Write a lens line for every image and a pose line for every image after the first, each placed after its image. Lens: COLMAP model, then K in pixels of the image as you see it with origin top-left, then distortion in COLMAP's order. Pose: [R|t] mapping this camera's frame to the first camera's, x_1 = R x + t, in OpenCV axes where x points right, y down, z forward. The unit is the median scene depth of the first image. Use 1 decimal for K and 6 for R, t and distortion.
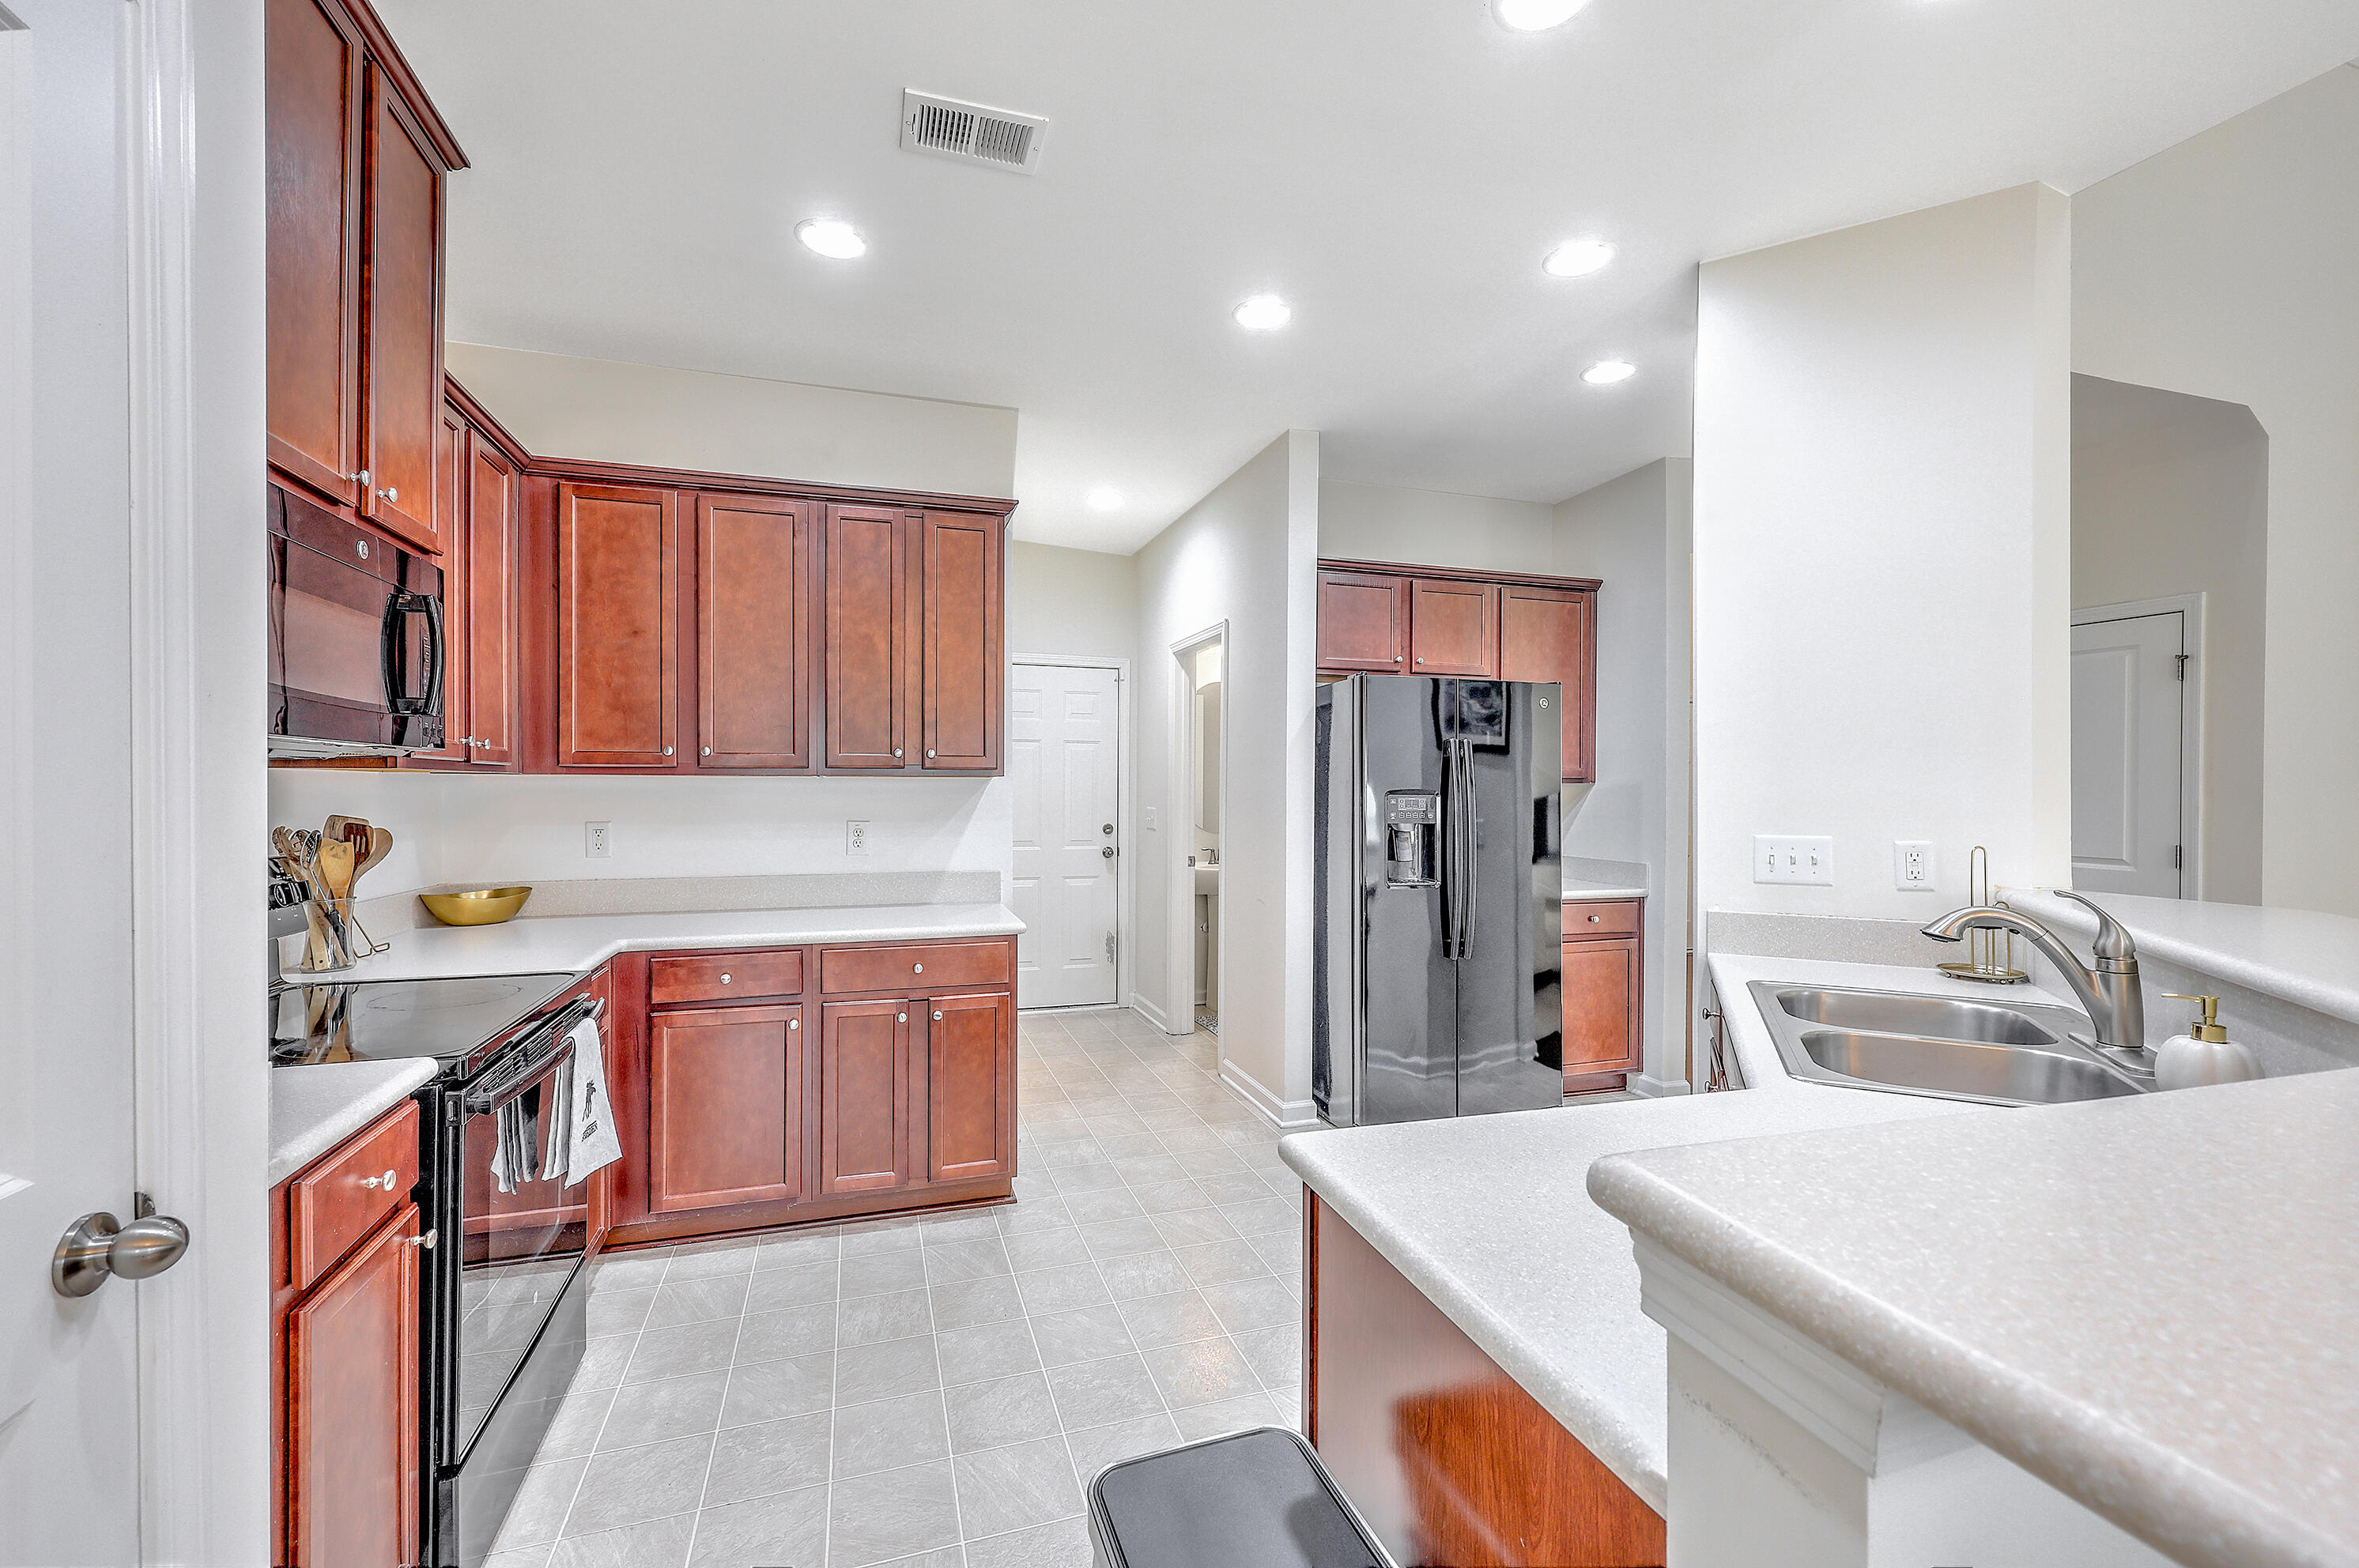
lens RADIAL K [[965.2, 0, 1167.4], [0, 965.2, 793.6], [0, 0, 1]] dist [-0.002505, 0.000059]
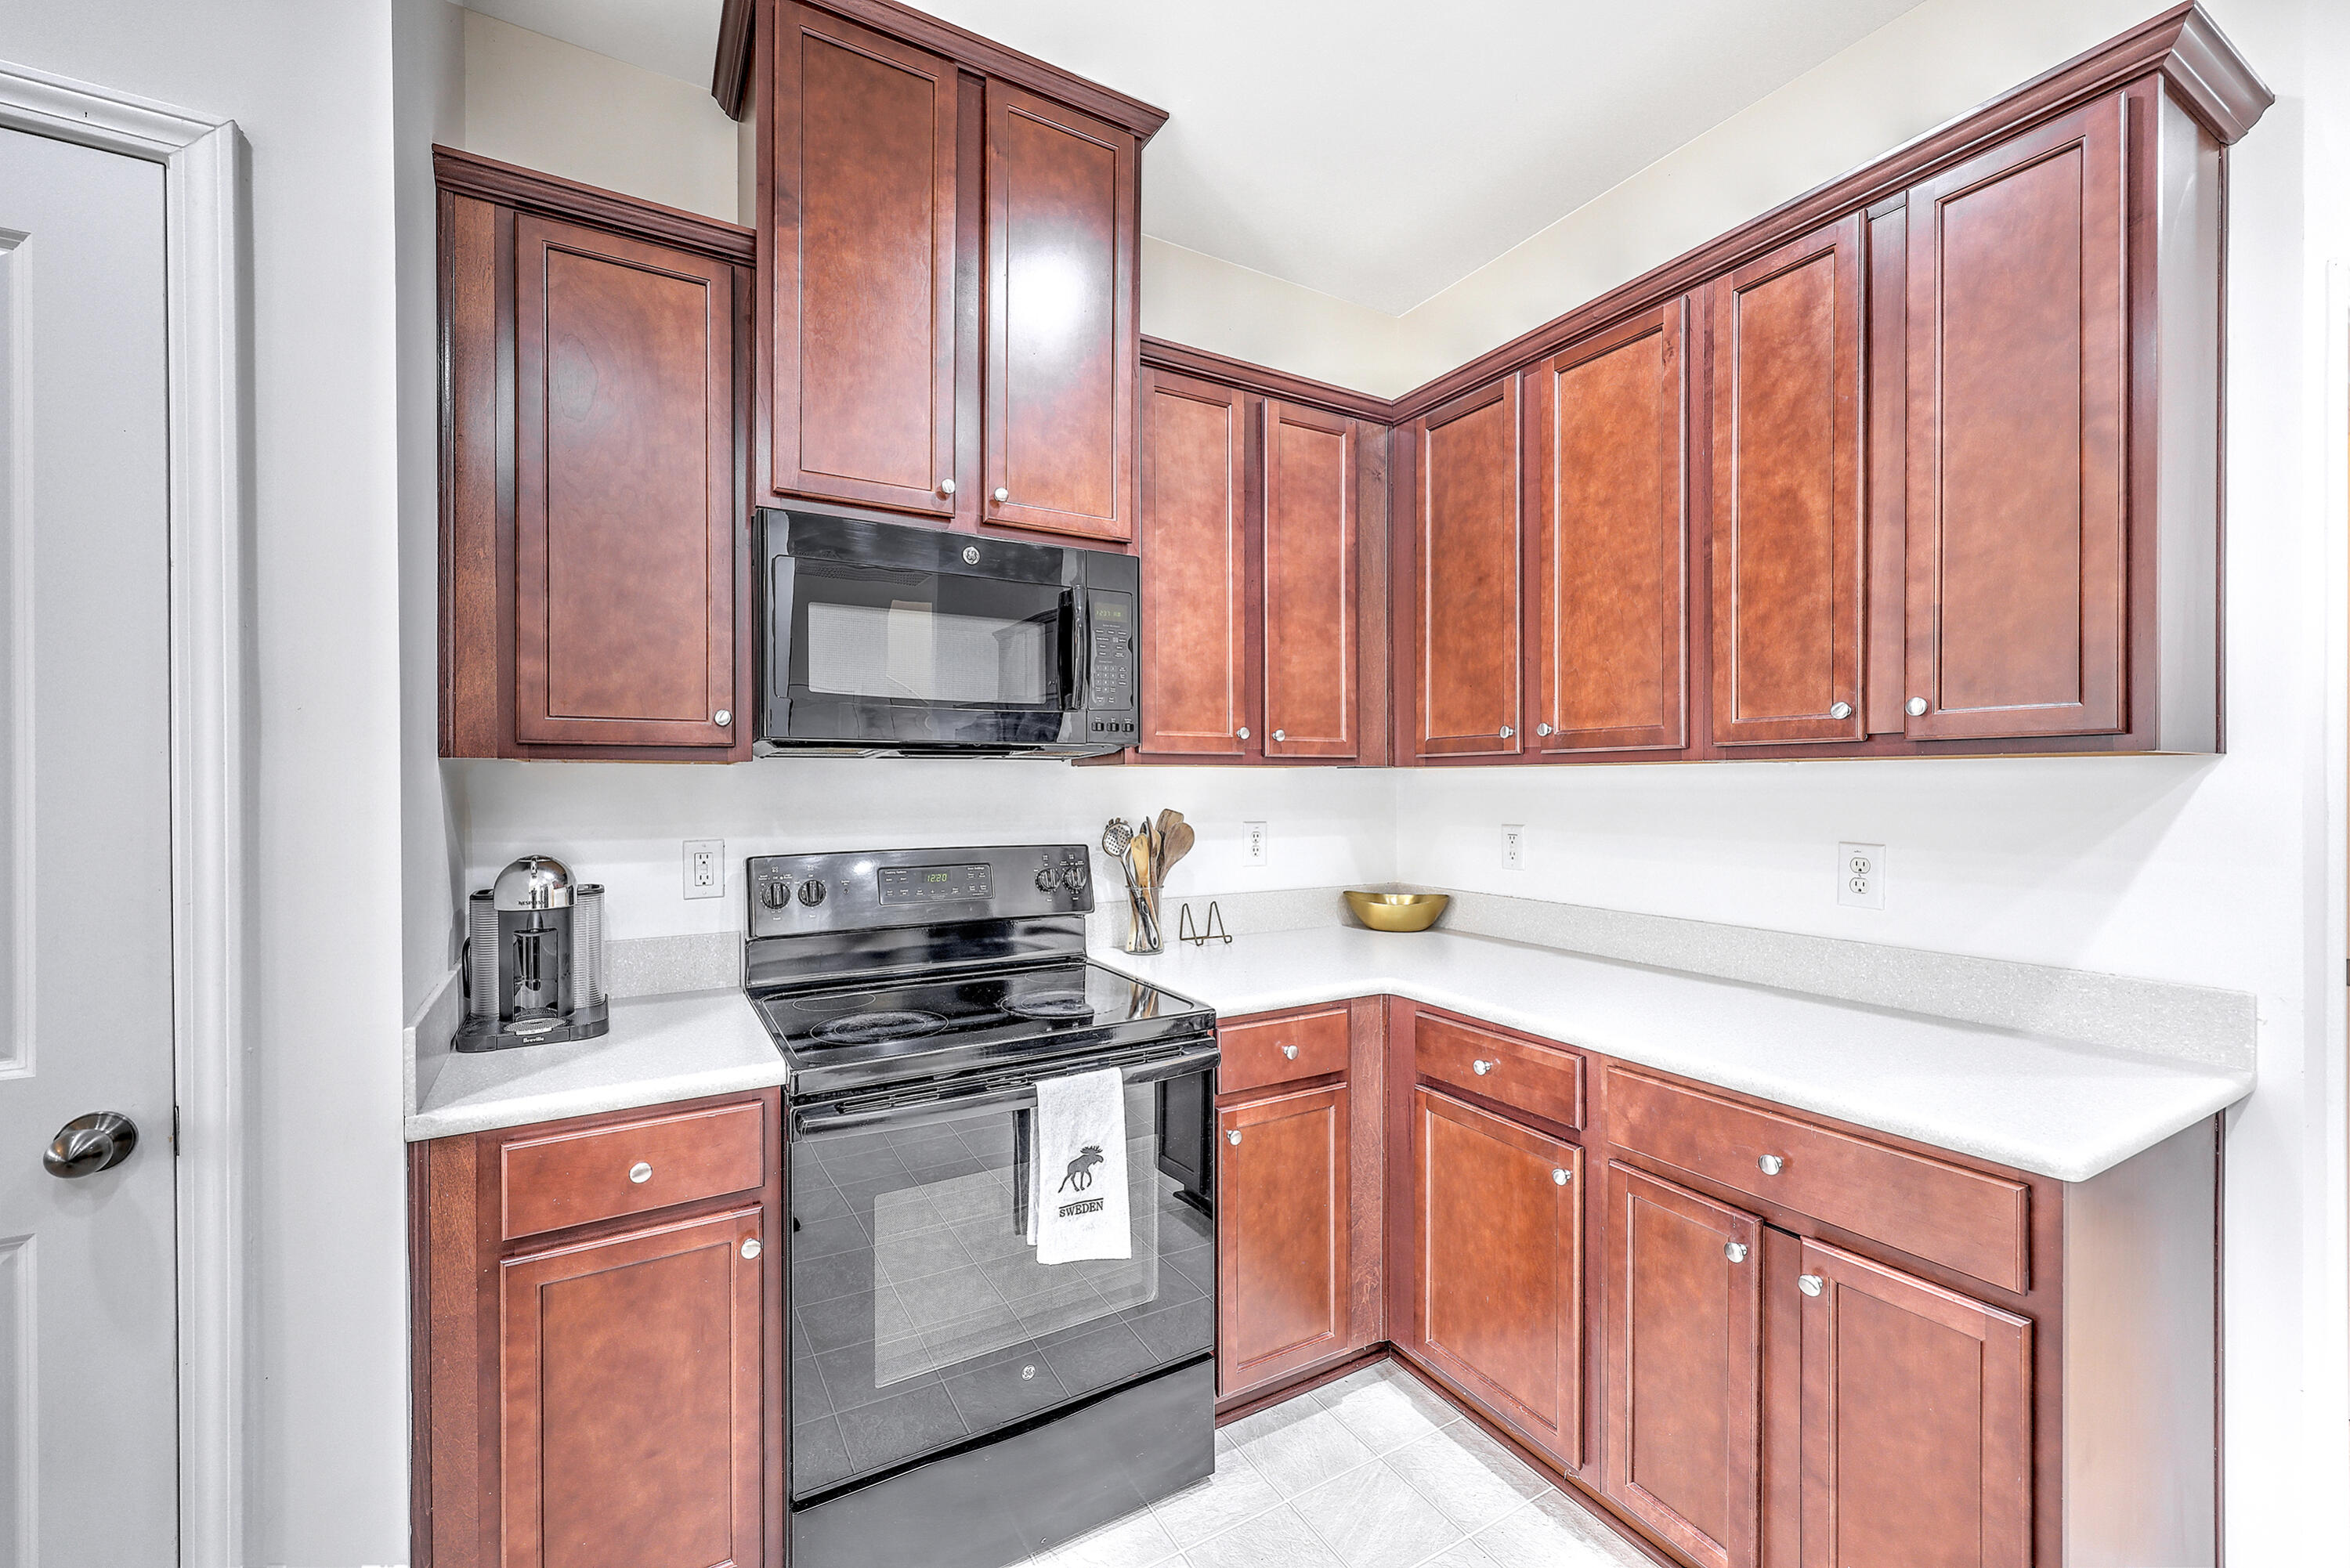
lens RADIAL K [[961.6, 0, 1167.5], [0, 961.6, 783.7], [0, 0, 1]] dist [-0.002505, 0.000059]
pose [[0.187794, 0.001078, -0.982208, 0.144262], [0.004988, 0.999985, 0.002051, -0.008058], [0.982196, -0.005285, 0.187786, 0.598332]]
